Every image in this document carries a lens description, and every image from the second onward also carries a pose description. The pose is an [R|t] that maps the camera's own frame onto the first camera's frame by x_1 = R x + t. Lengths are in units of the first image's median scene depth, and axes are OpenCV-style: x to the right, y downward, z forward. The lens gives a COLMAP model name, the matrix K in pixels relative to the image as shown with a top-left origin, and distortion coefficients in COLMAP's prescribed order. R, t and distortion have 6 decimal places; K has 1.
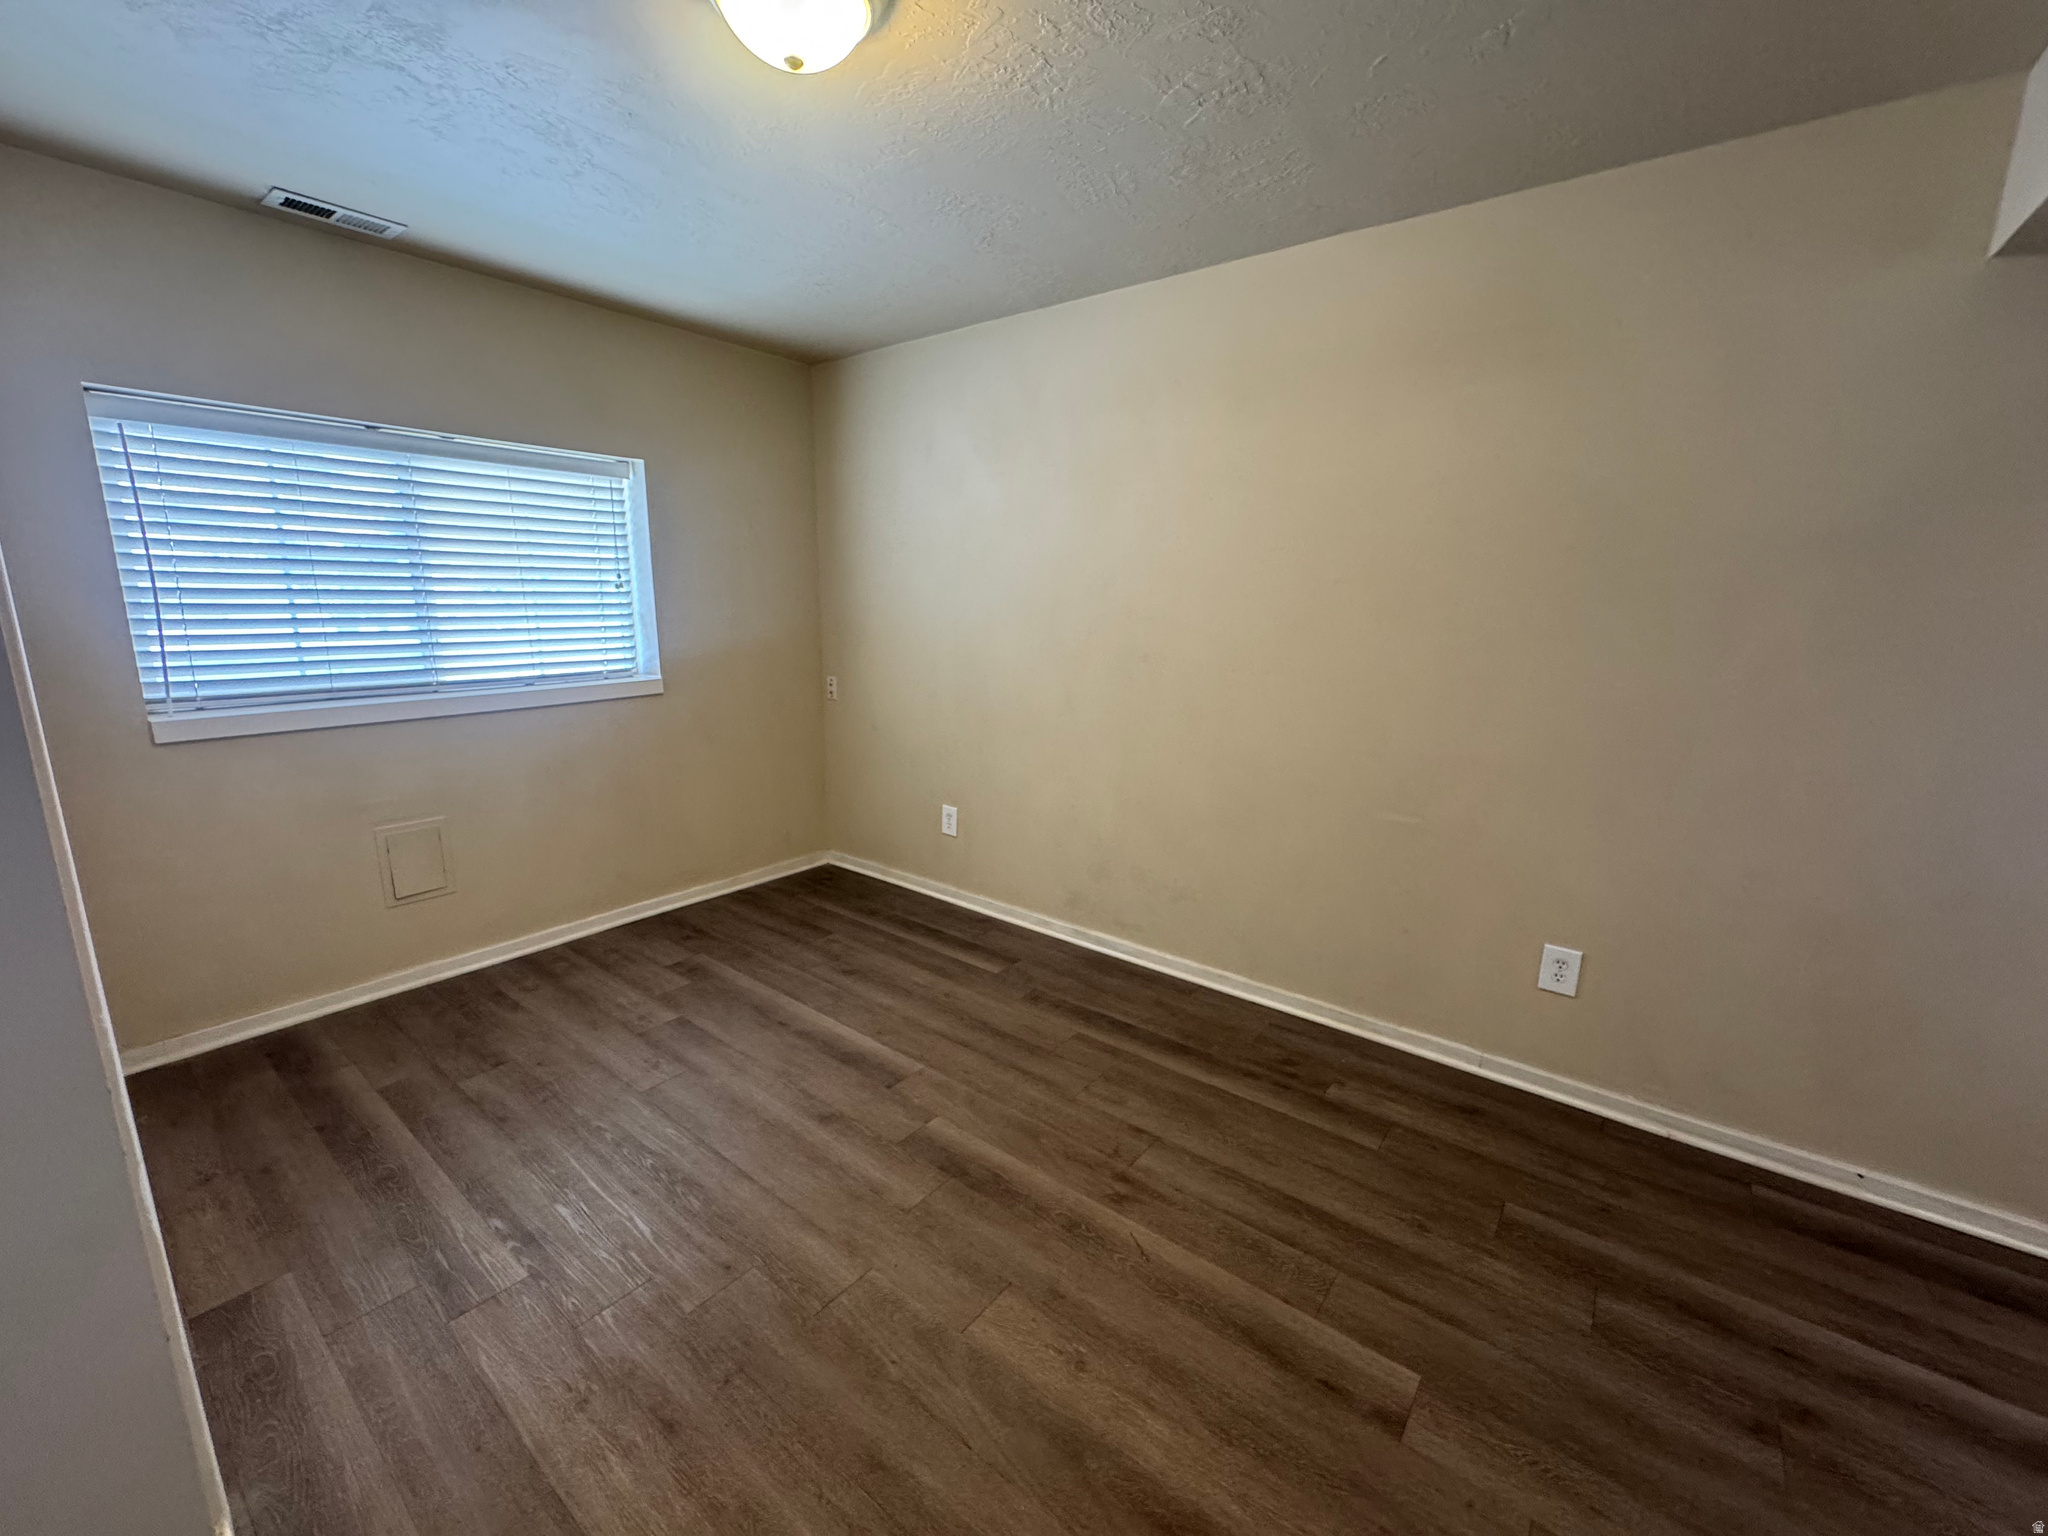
lens RADIAL K [[815.3, 0, 1025.1], [0, 815.3, 767.1], [0, 0, 1]] dist [-0.002416, 0.000200]
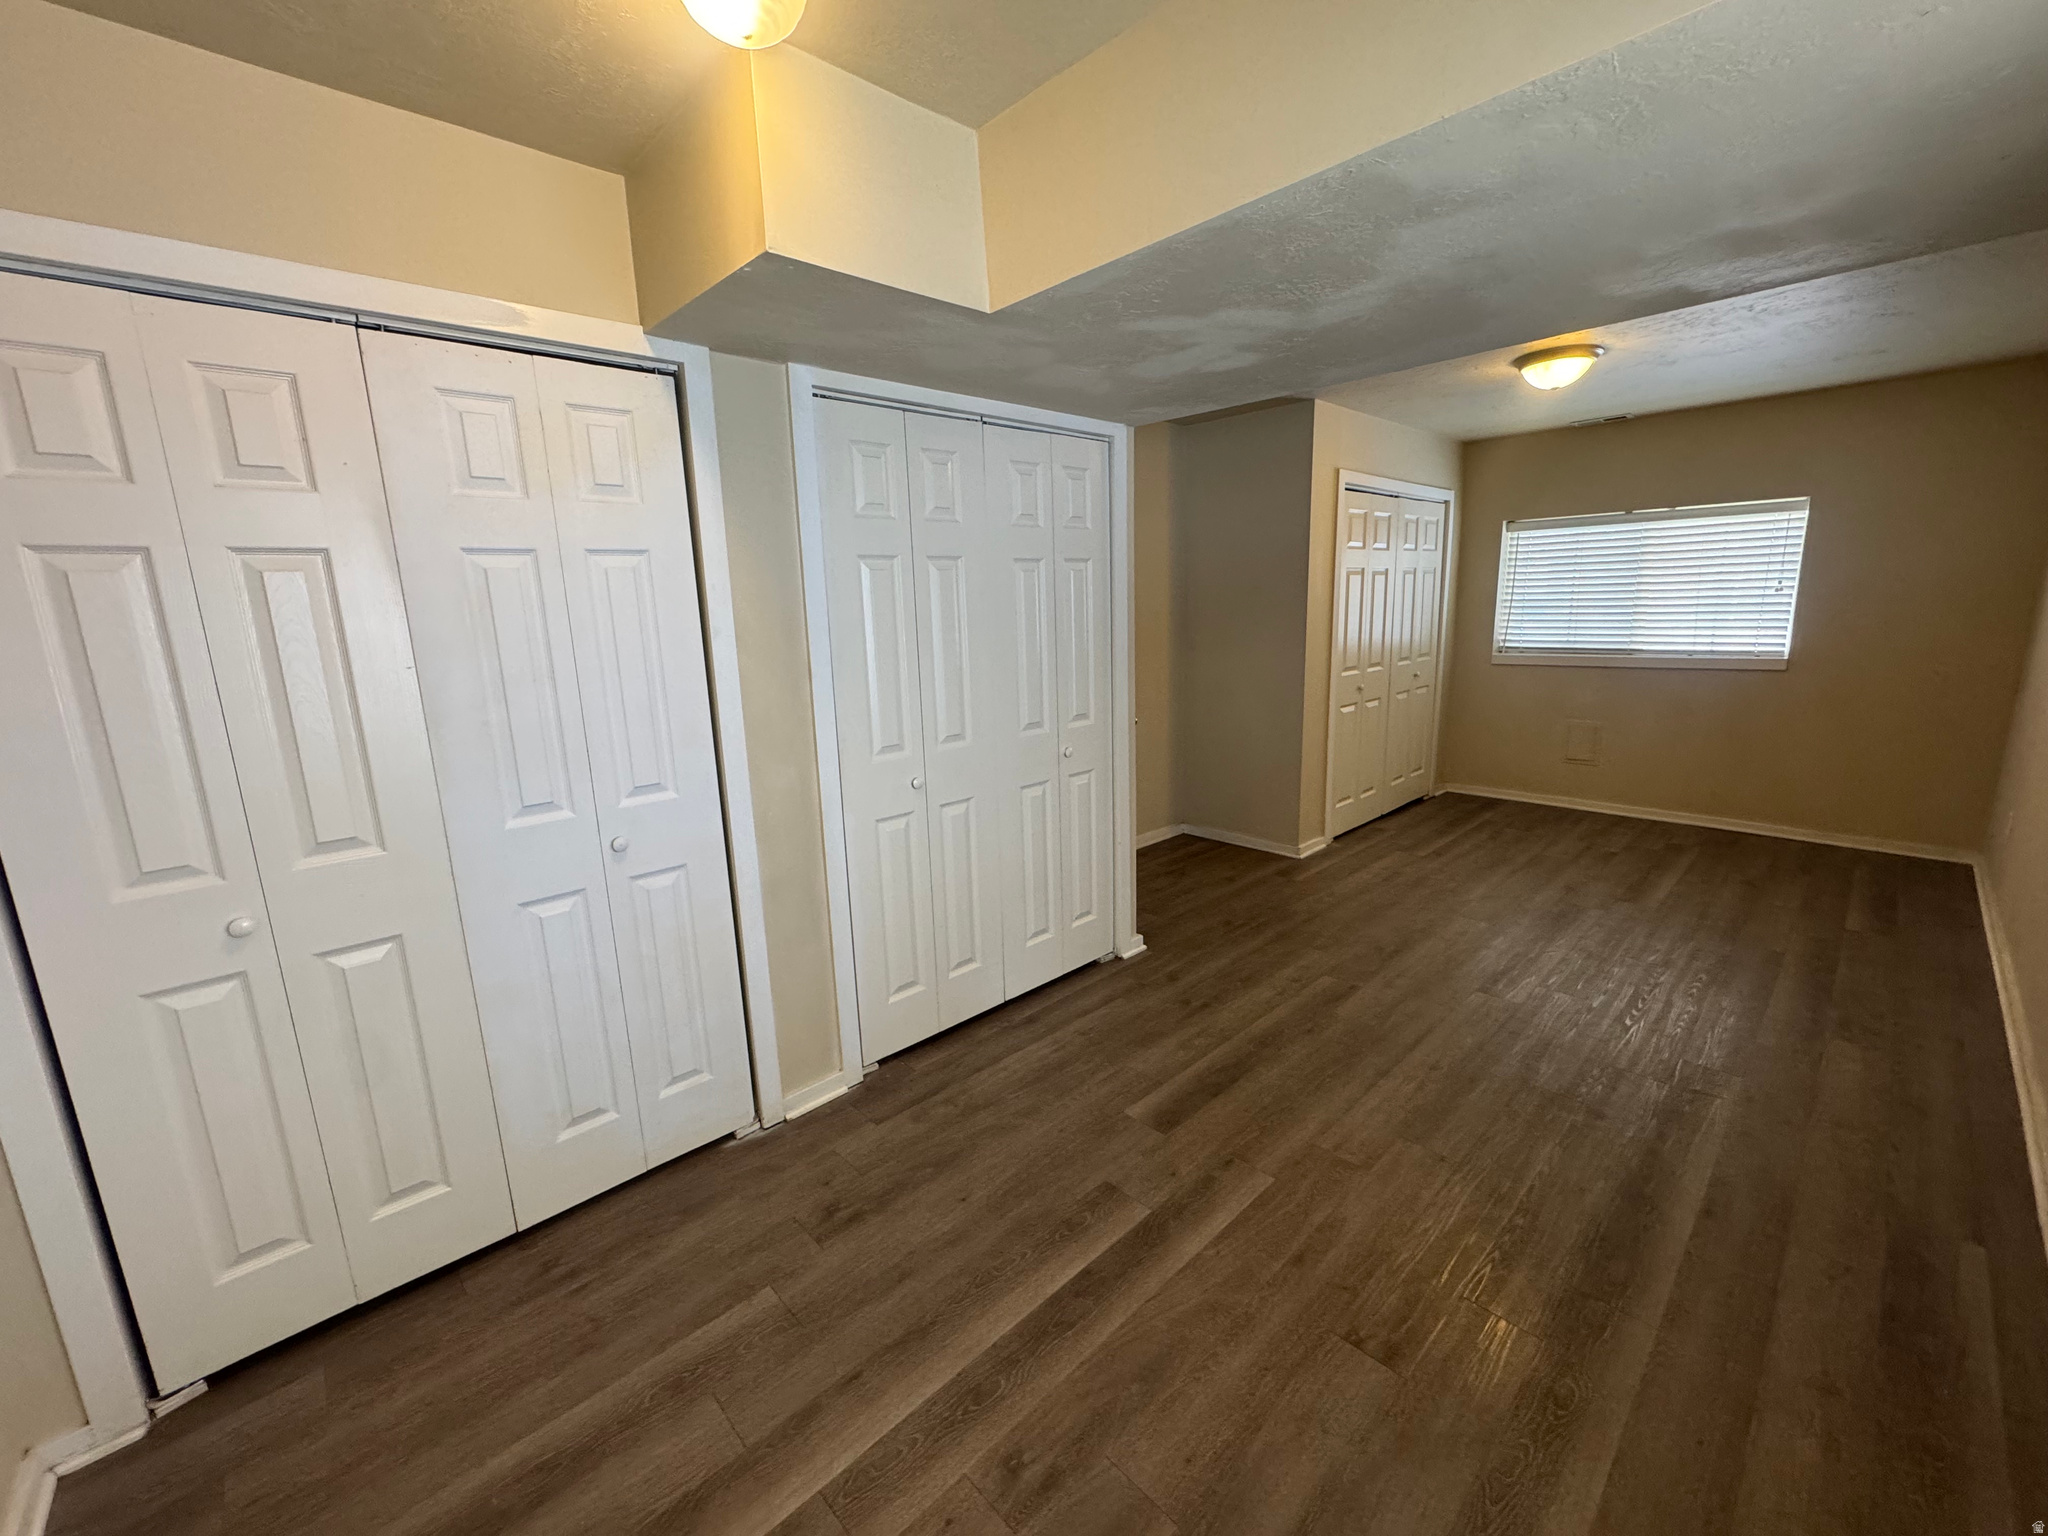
lens RADIAL K [[815.3, 0, 1027.5], [0, 815.3, 769.2], [0, 0, 1]] dist [-0.002416, 0.000200]
pose [[-0.145212, 0.189929, -0.971000, 1.291532], [-0.171456, 0.961723, 0.213756, -0.008061], [0.974431, 0.197524, -0.107089, -0.036852]]
